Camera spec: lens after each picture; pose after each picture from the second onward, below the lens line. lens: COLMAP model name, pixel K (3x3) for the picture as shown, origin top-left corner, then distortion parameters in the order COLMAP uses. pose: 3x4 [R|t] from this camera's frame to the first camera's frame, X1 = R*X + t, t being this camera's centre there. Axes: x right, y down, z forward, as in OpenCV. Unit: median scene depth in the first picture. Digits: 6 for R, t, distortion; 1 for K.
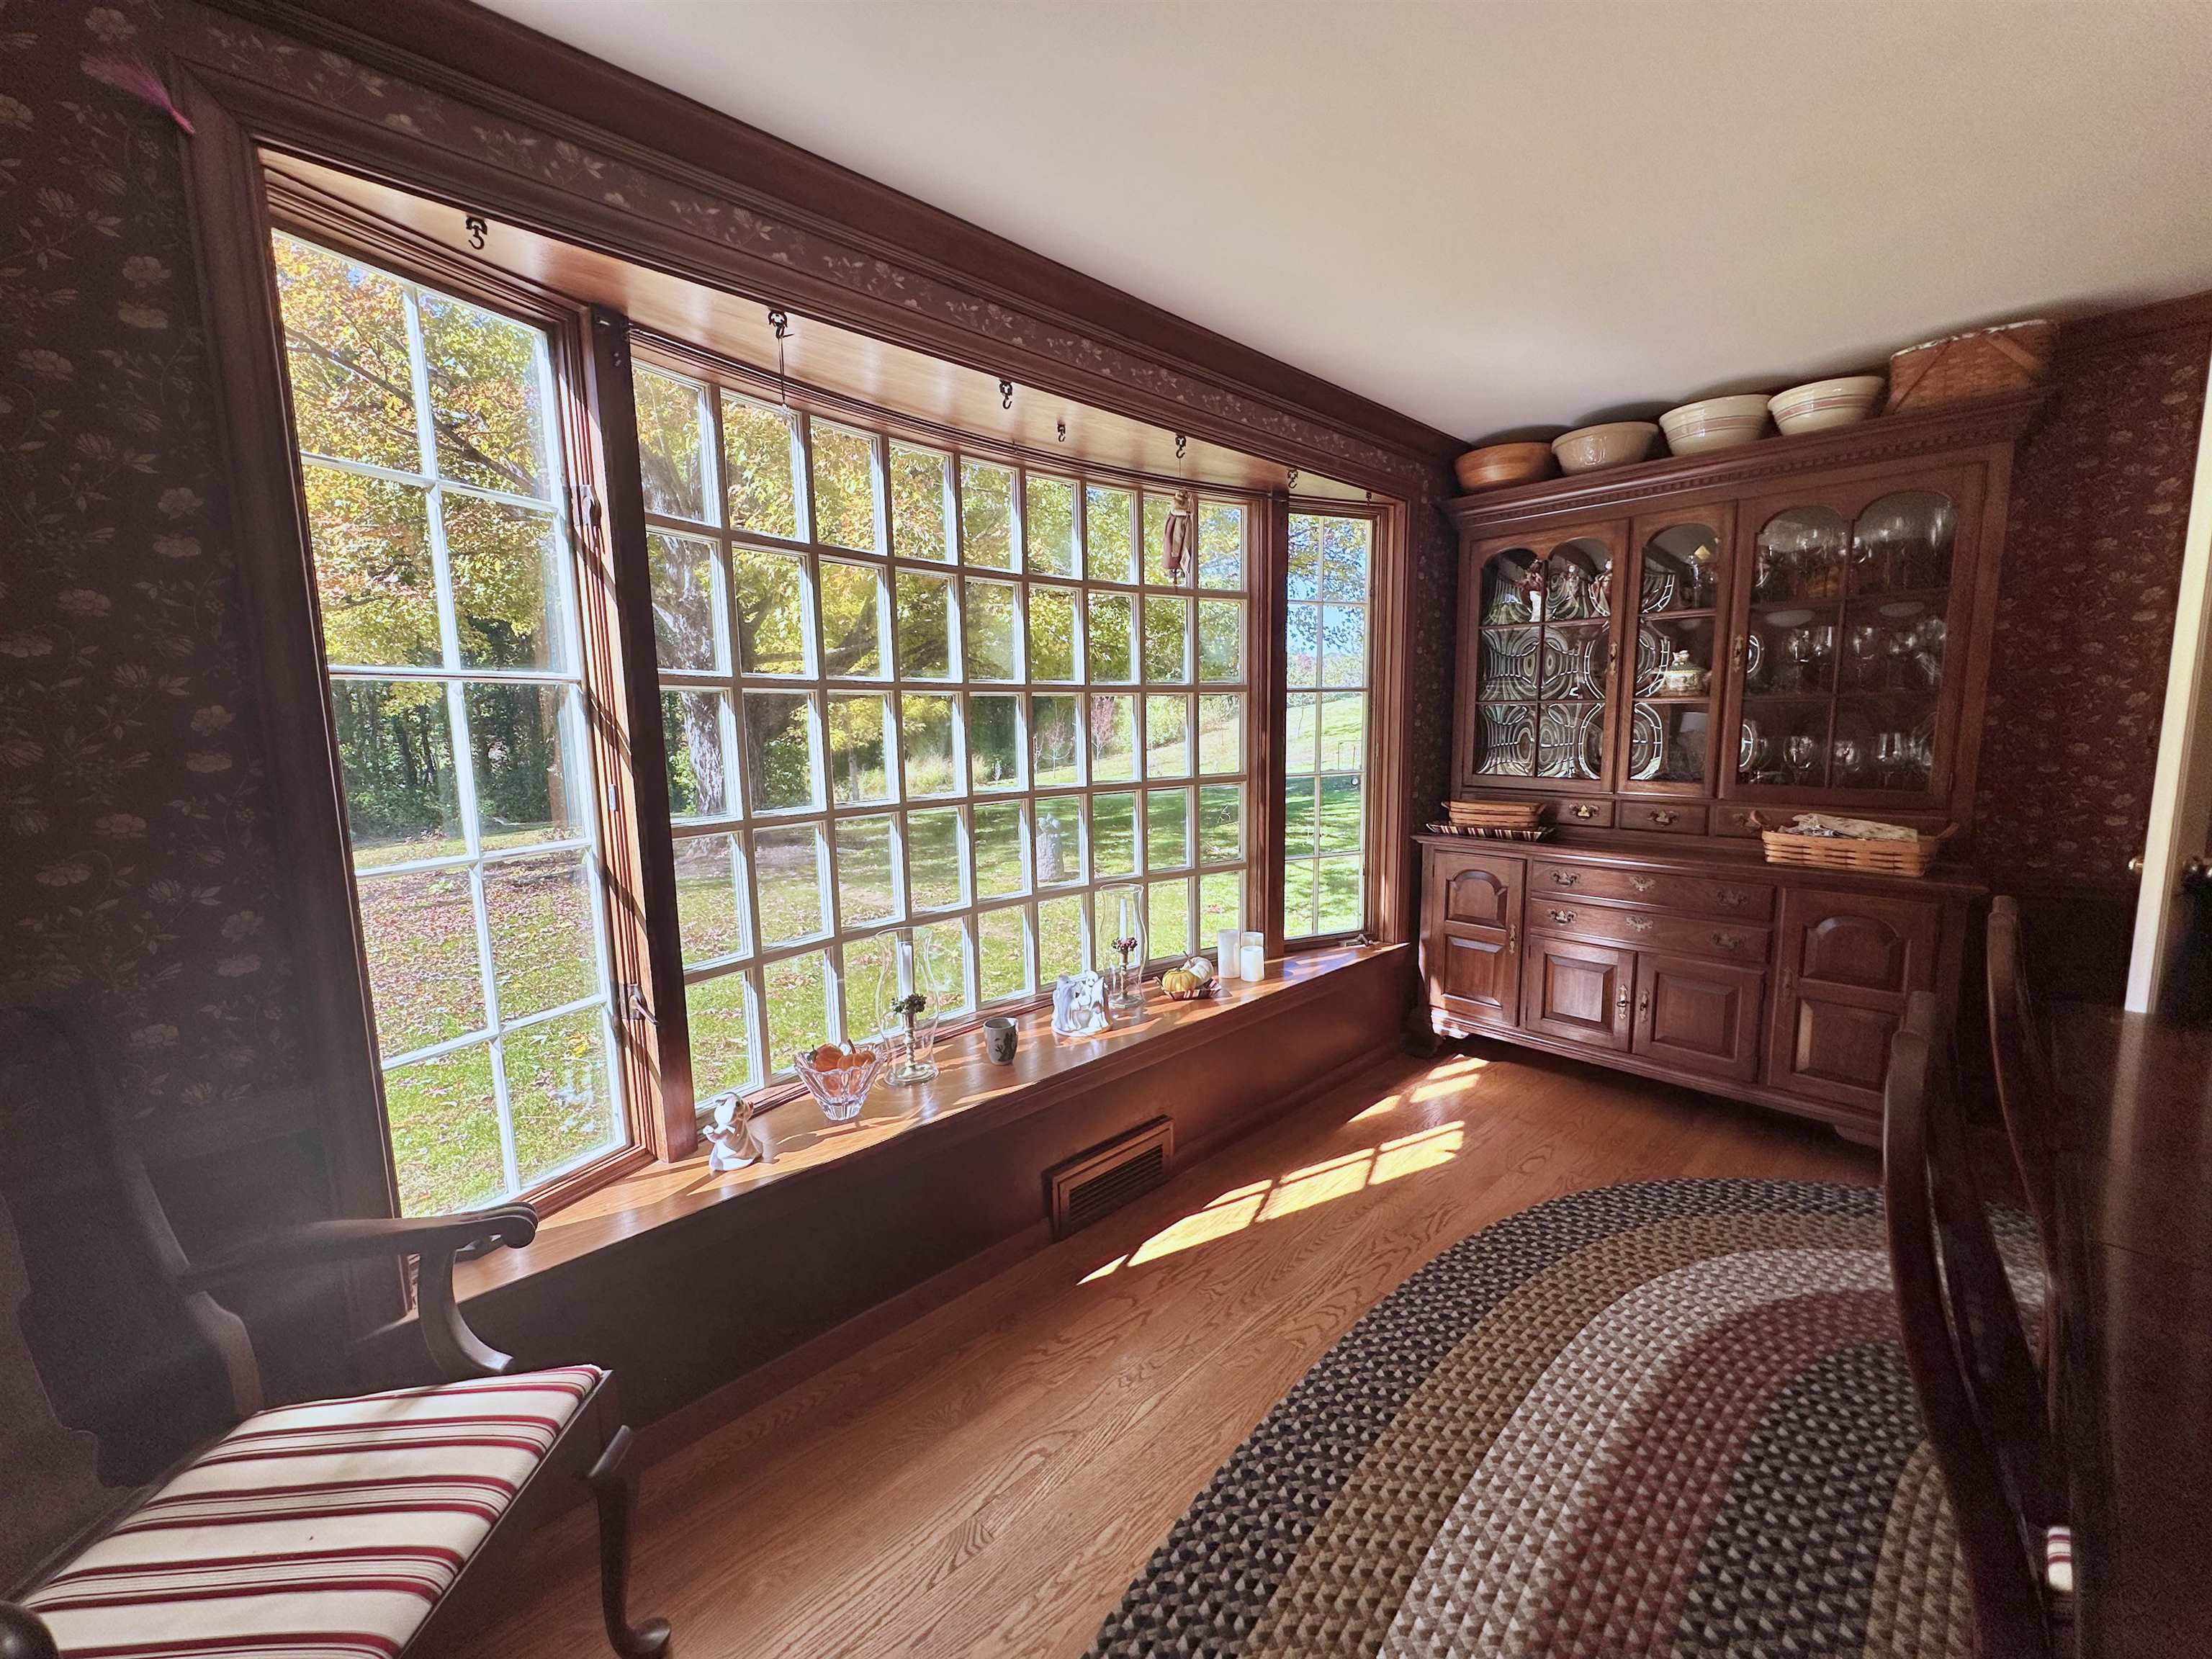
lens RADIAL K [[875.4, 0, 1104.2], [0, 875.4, 828.2], [0, 0, 1]] dist [-0.001767, 0.000088]
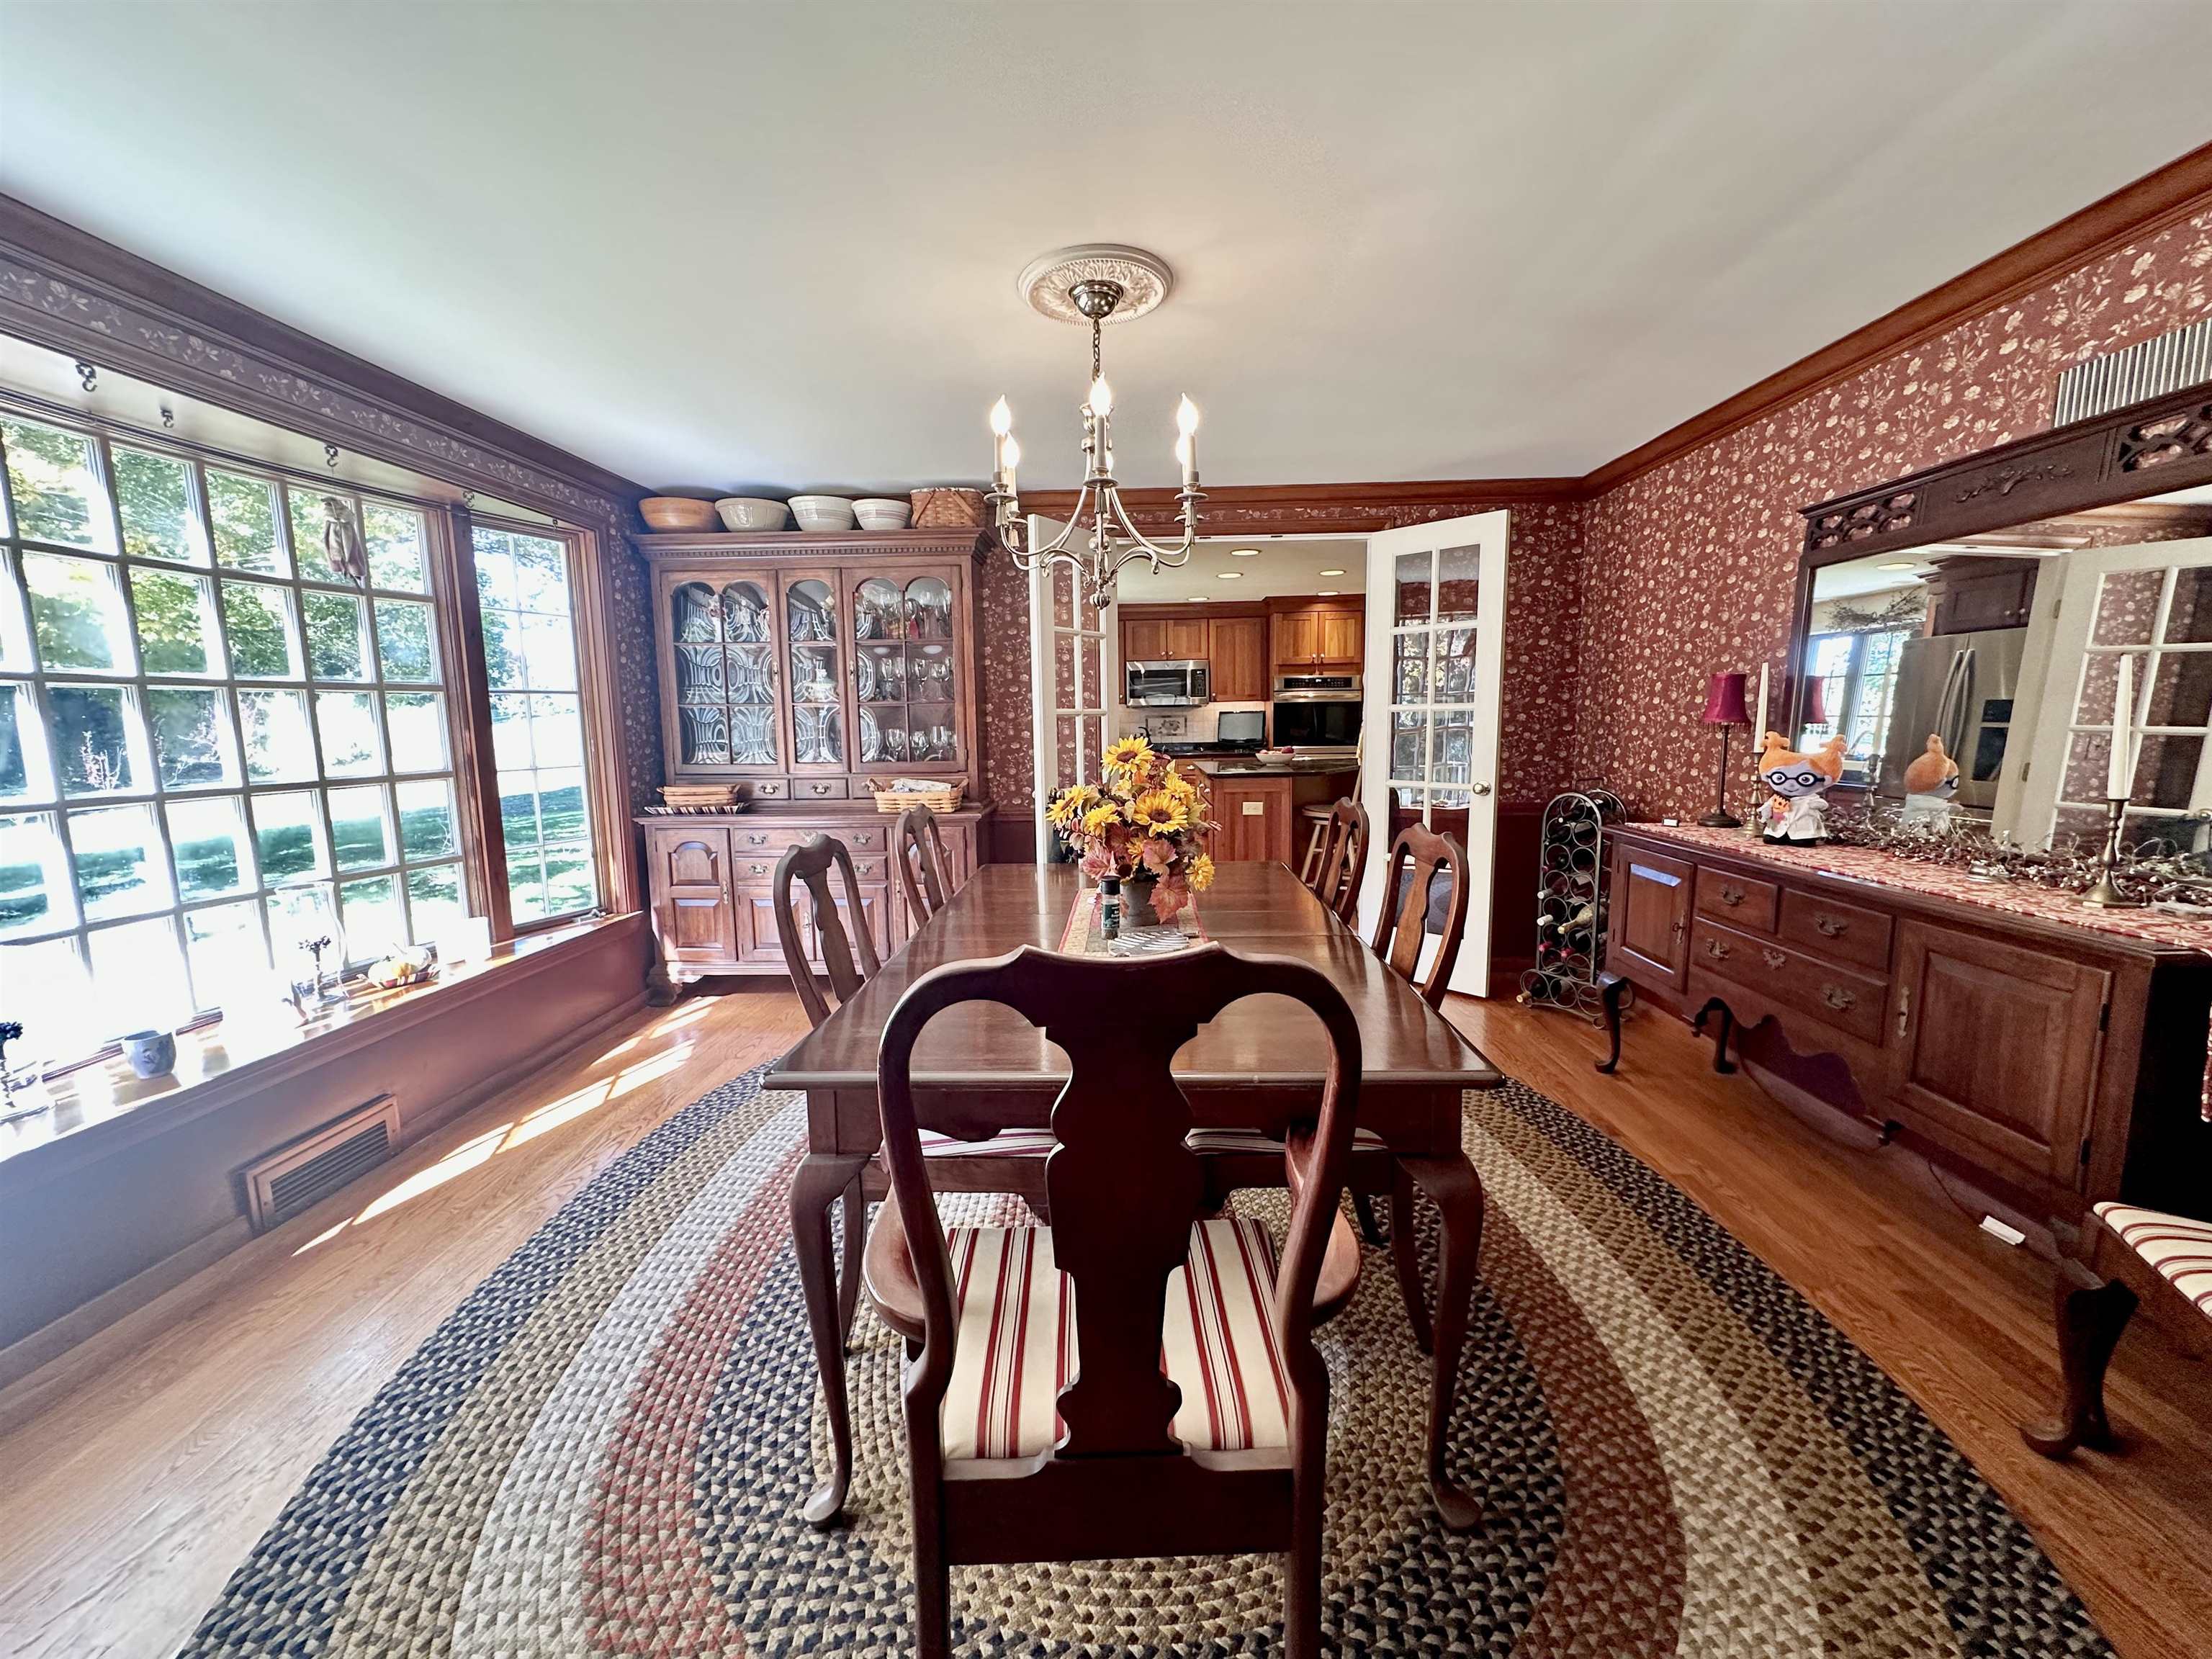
lens RADIAL K [[875.4, 0, 1104.2], [0, 875.4, 828.2], [0, 0, 1]] dist [-0.001767, 0.000088]
pose [[0.712272, -0.084086, 0.696848, -0.016521], [0.091432, 0.995454, 0.026662, 0.051882], [-0.695923, 0.044724, 0.716723, -0.296413]]
